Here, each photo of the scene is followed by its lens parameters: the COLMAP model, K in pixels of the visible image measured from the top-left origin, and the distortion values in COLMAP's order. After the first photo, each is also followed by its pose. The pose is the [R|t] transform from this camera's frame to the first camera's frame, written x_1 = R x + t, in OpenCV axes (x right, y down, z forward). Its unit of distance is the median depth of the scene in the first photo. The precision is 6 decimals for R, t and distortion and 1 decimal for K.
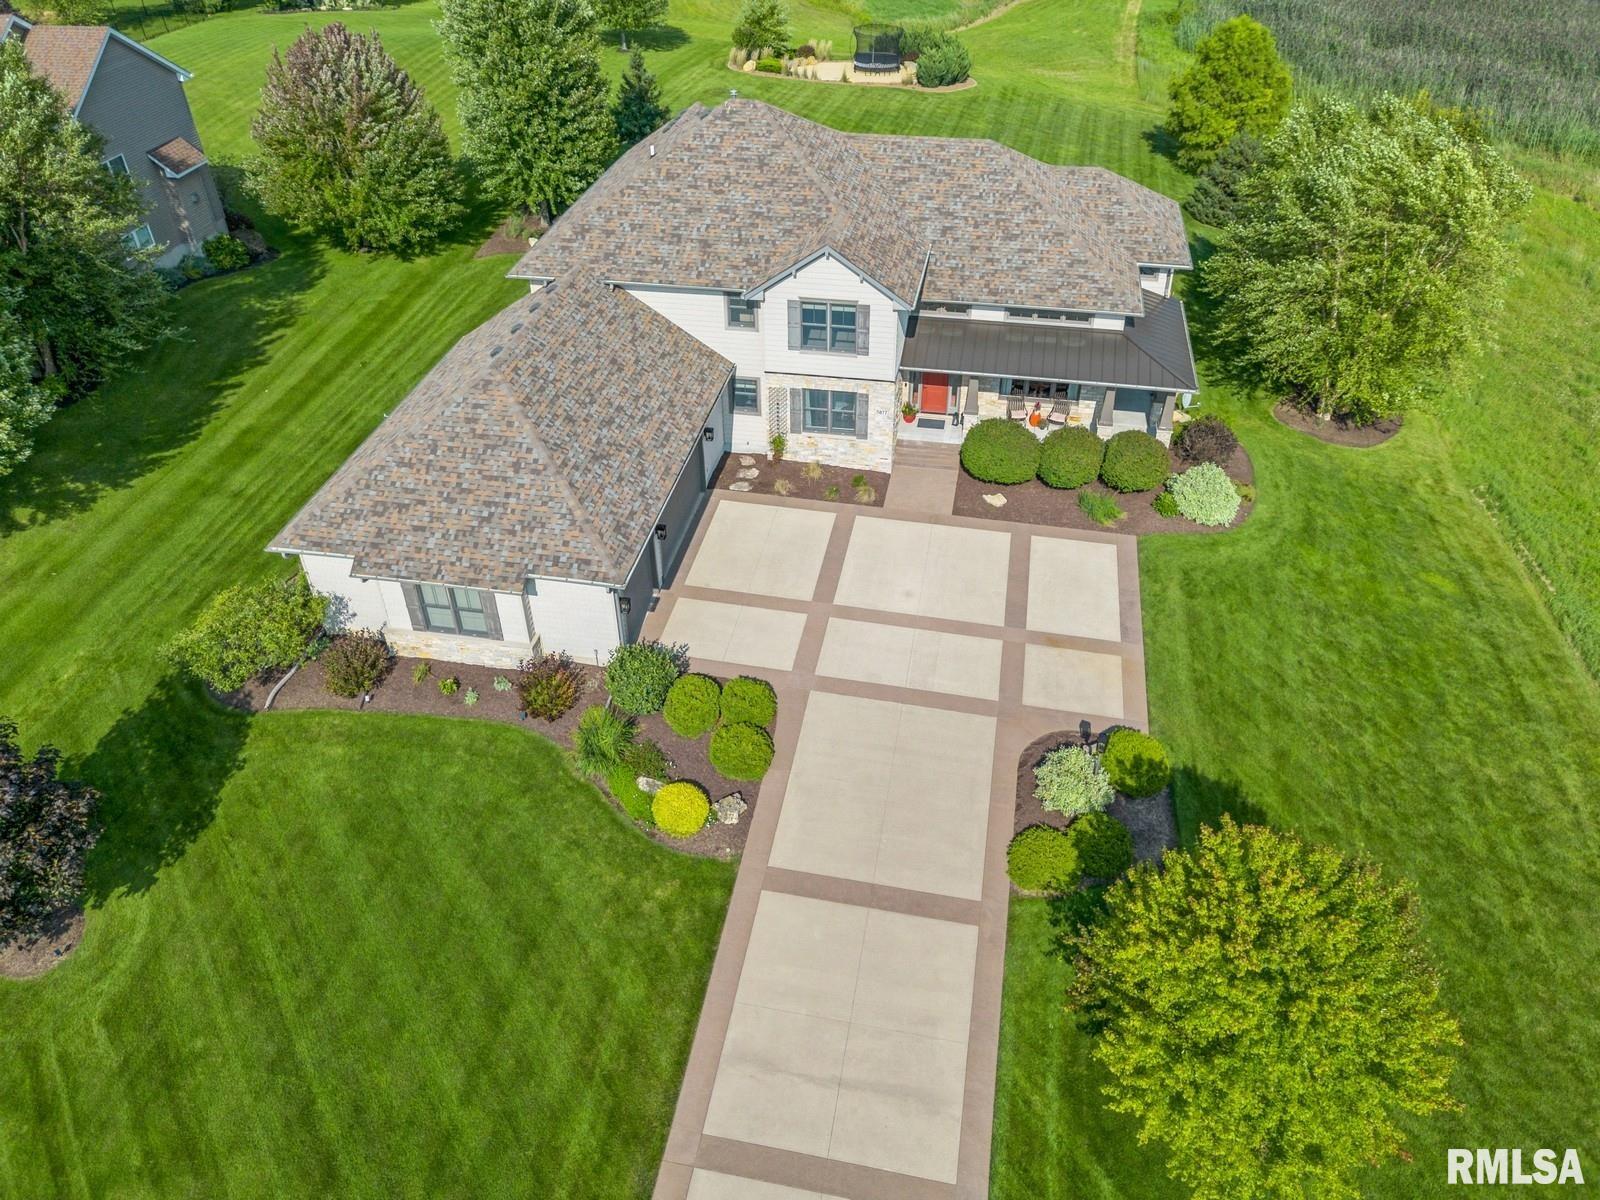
lens RADIAL K [[1129.7, 0, 800.0], [0, 1129.7, 600.0], [0, 0, 1]] dist [0.009214, 0.006677]
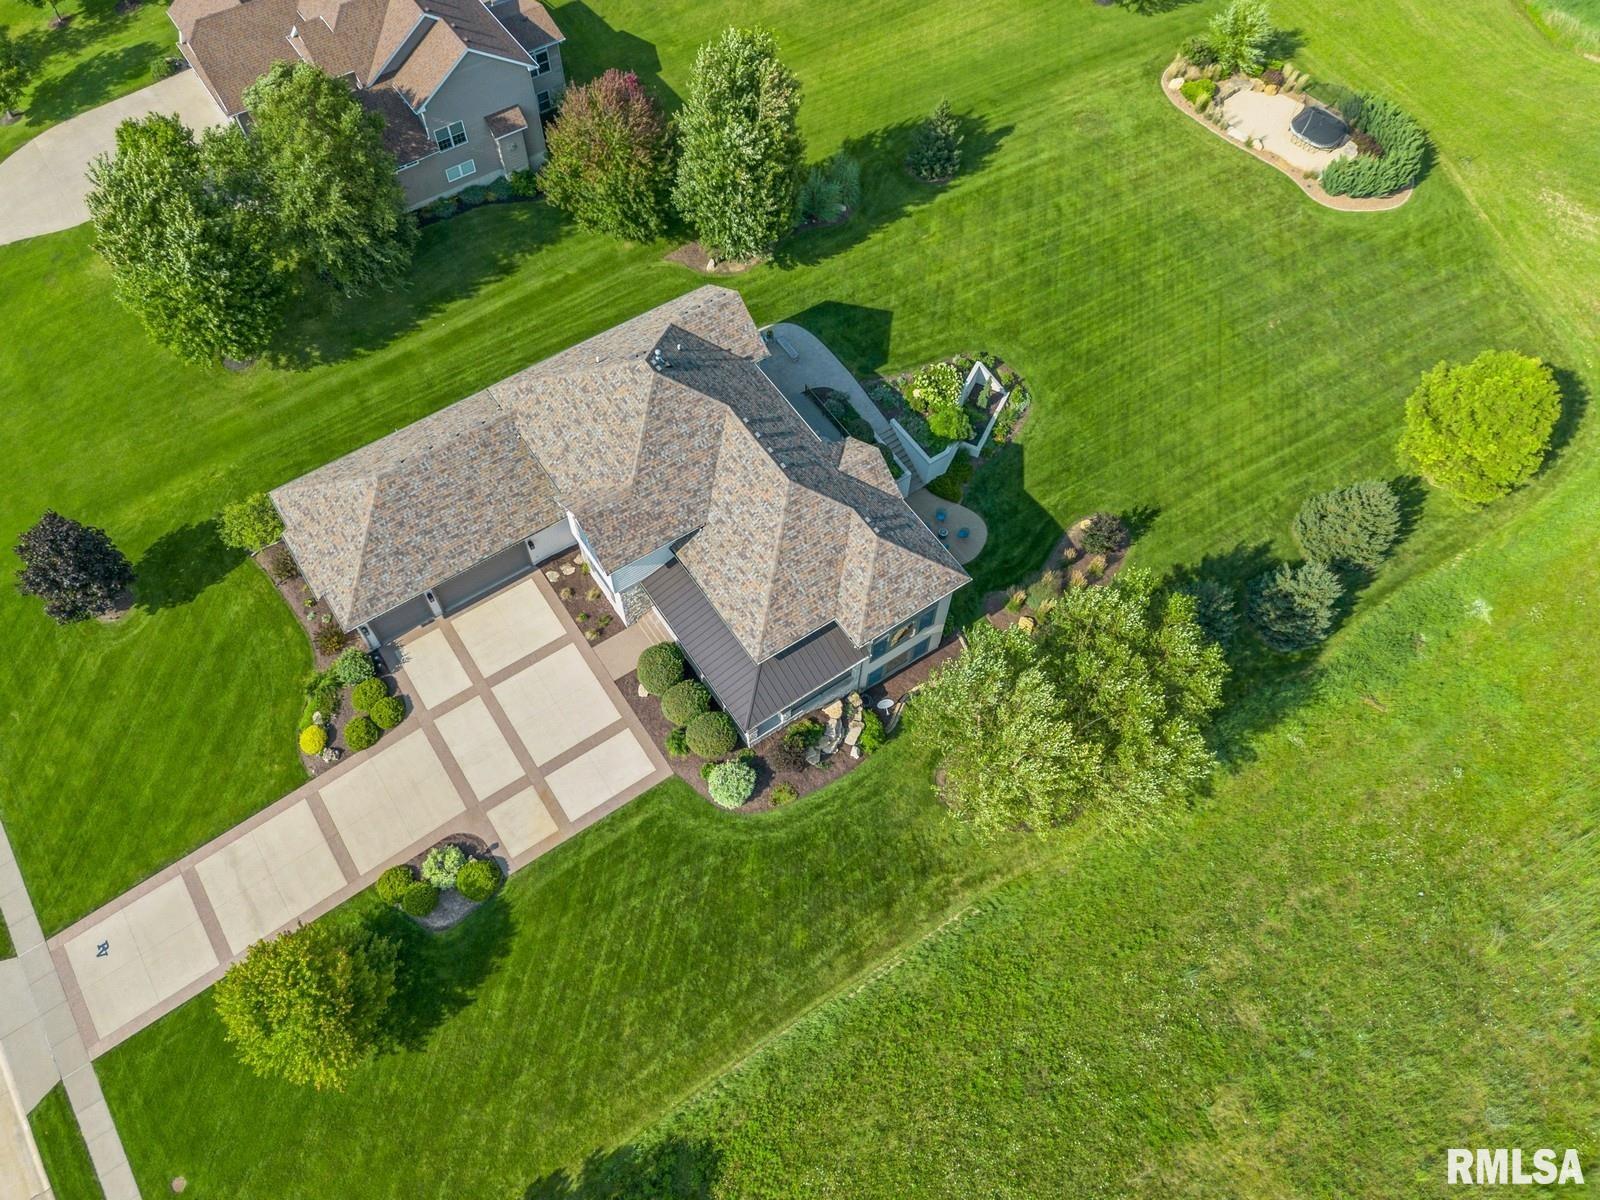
lens RADIAL K [[1112.7, 0, 800.0], [0, 1112.7, 600.0], [0, 0, 1]] dist [-0.006701, 0.056899]
pose [[0.706257, 0.618775, -0.343975, 0.787061], [-0.454709, 0.768879, 0.449516, -0.982090], [0.542624, -0.161066, 0.824389, -0.095978]]
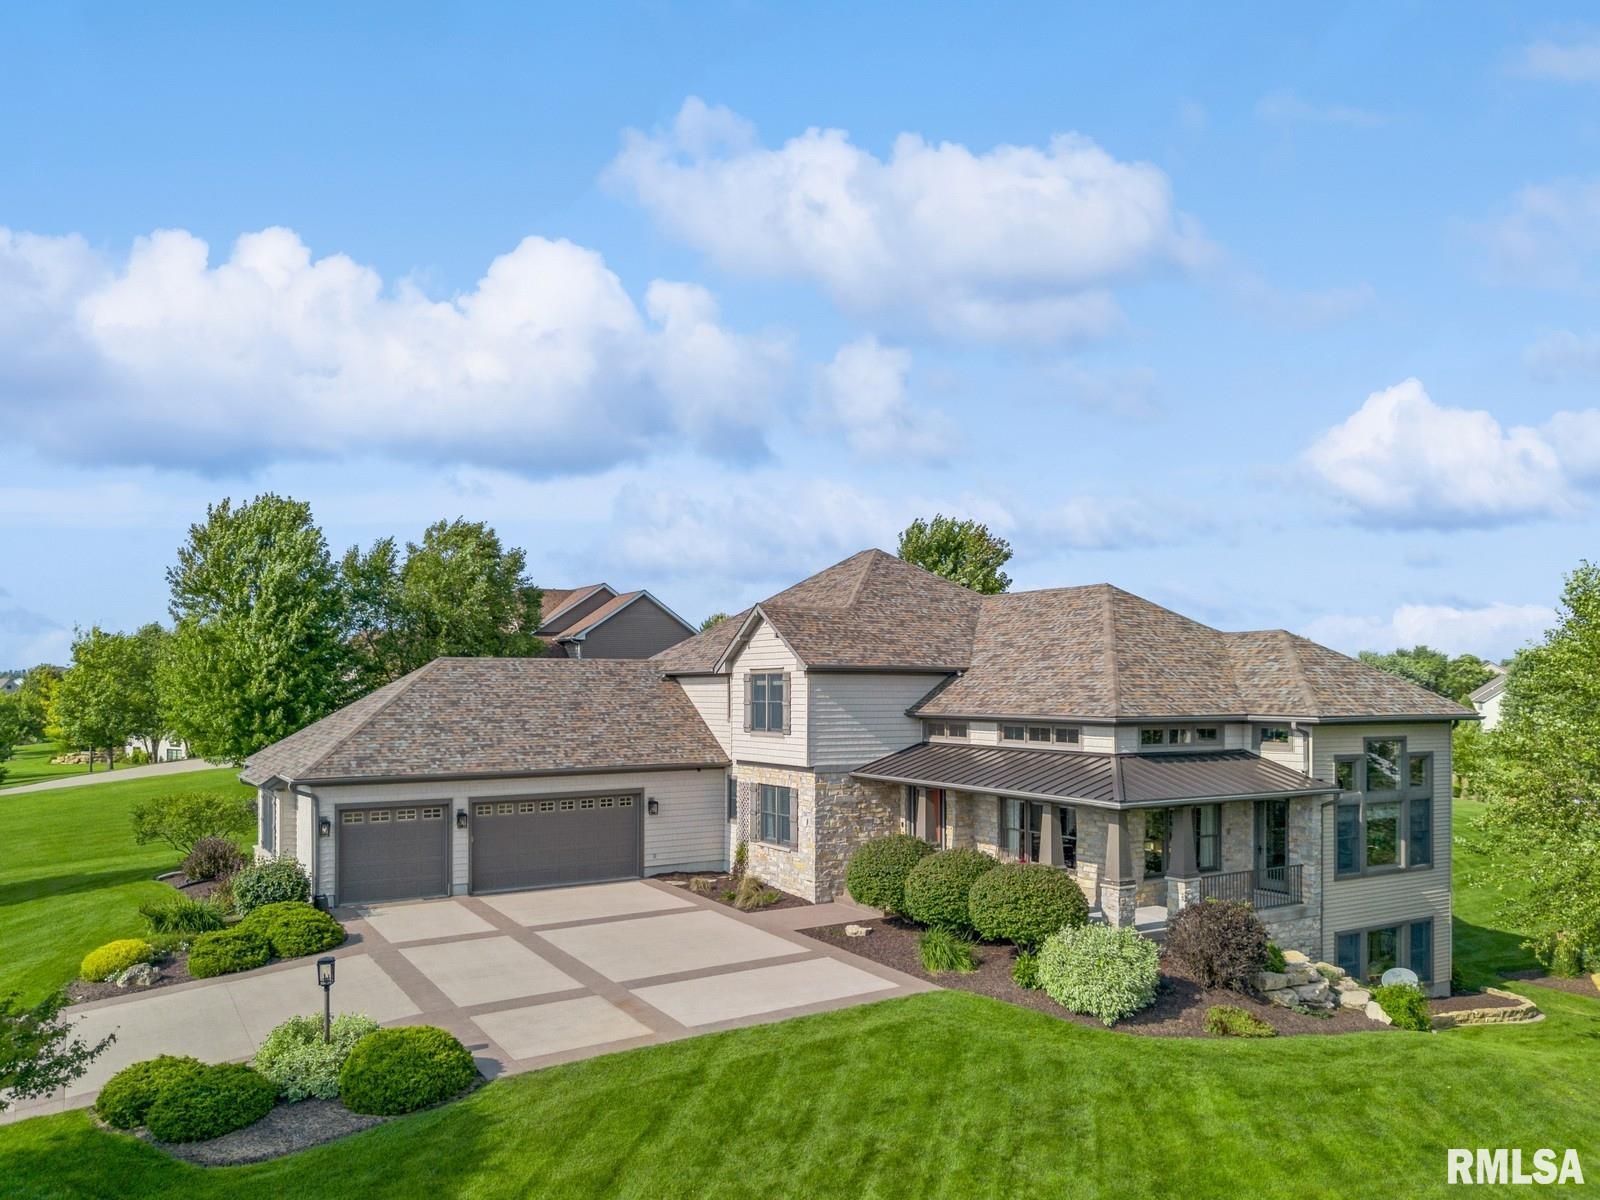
lens RADIAL K [[1129.7, 0, 800.0], [0, 1129.7, 600.0], [0, 0, 1]] dist [0.009214, 0.006677]
pose [[0.672243, -0.056332, -0.738184, 0.709064], [-0.455774, 0.754255, -0.472619, 0.109742], [0.583403, 0.654160, 0.481369, 0.525737]]
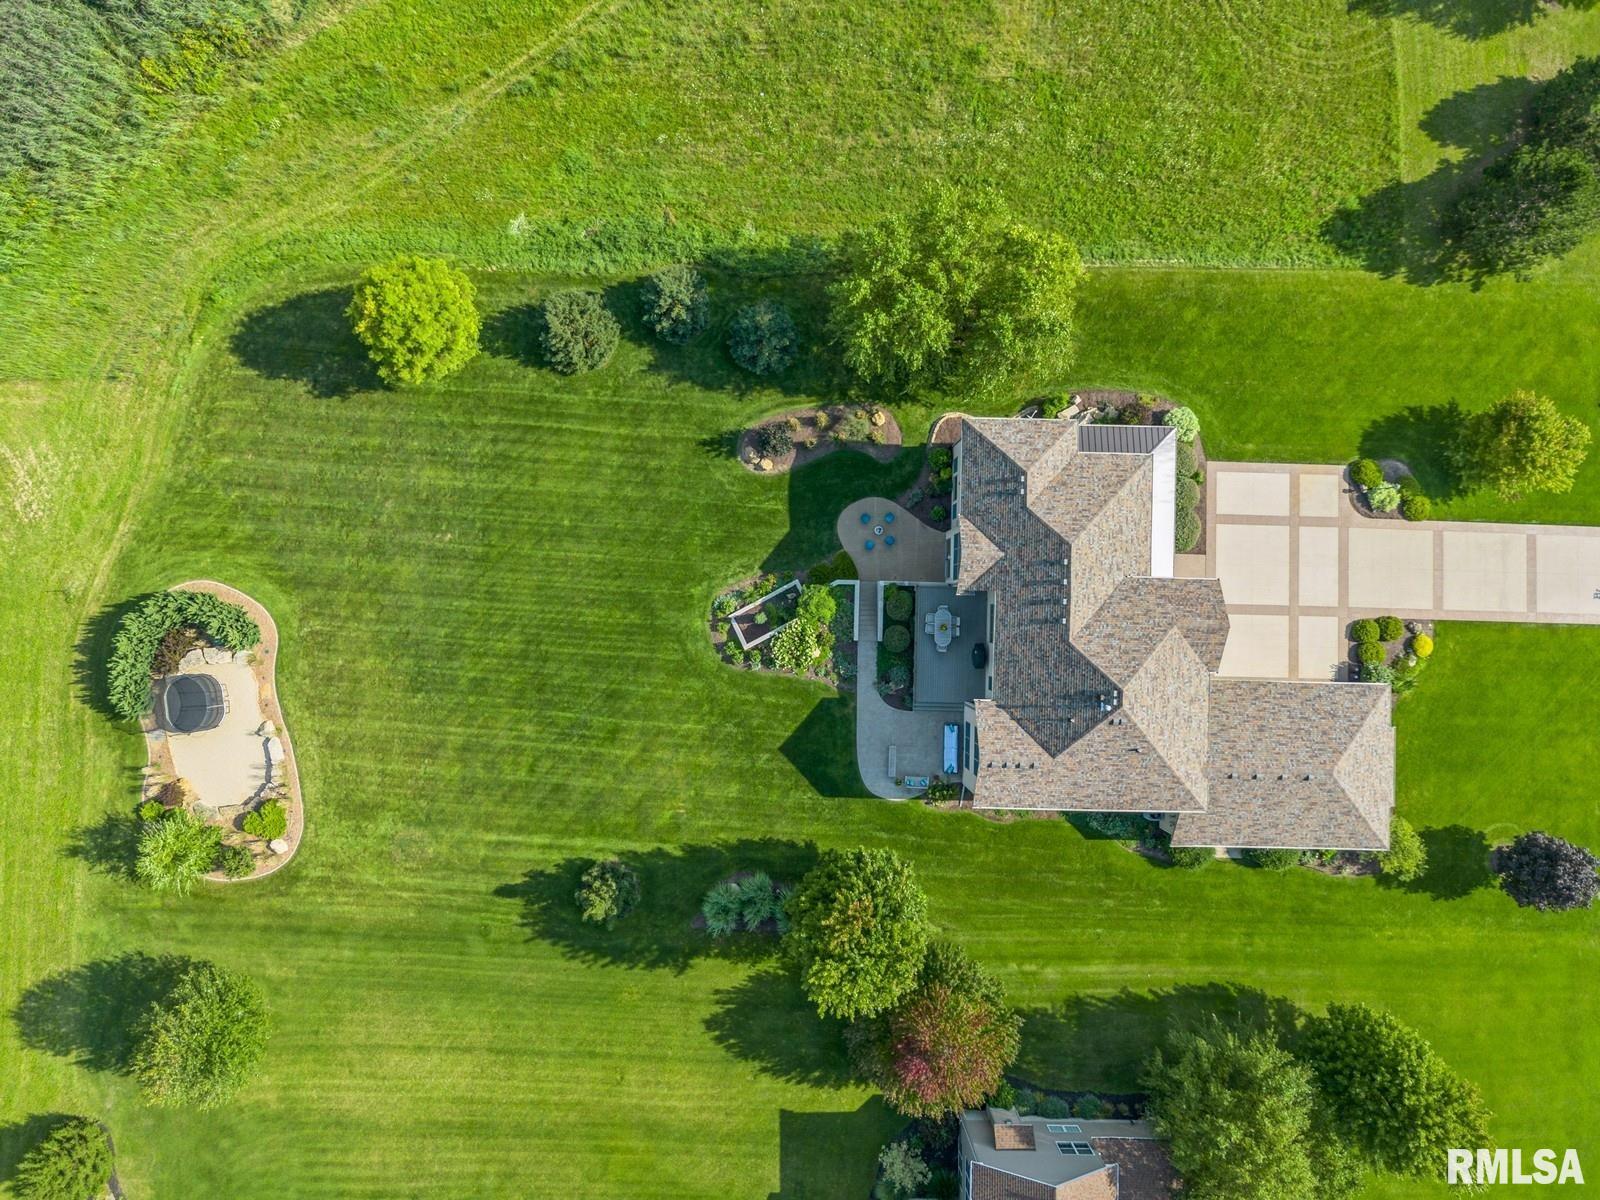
lens RADIAL K [[1157.0, 0, 800.0], [0, 1157.0, 600.0], [0, 0, 1]] dist [-0.000544, 0.038901]
pose [[-0.164983, -0.986292, 0.002795, 0.172557], [0.607399, -0.099369, 0.788157, -2.101047], [-0.777076, 0.131730, 0.615467, 0.345943]]
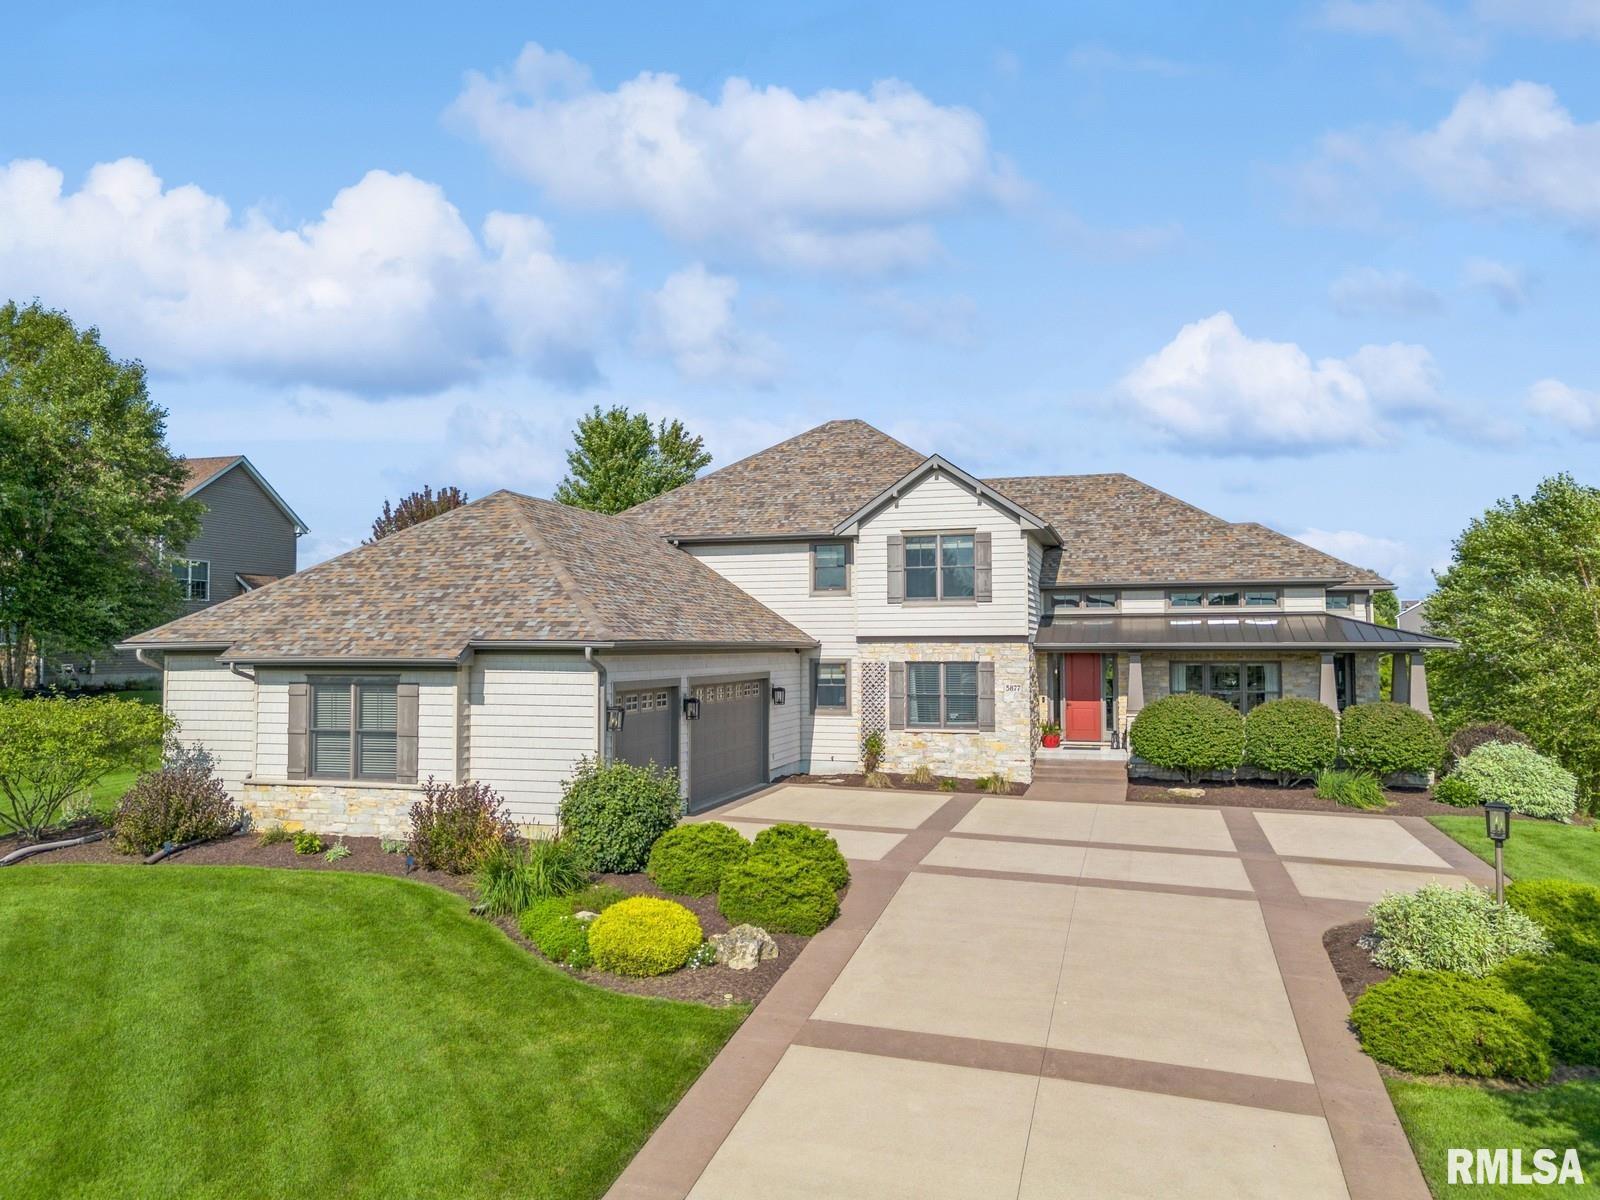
lens RADIAL K [[1157.0, 0, 800.0], [0, 1157.0, 600.0], [0, 0, 1]] dist [-0.000544, 0.038901]
pose [[0.994779, 0.001564, -0.102042, 0.011082], [-0.065458, 0.776887, -0.626228, 0.285837], [0.078295, 0.629638, 0.772933, 0.381010]]
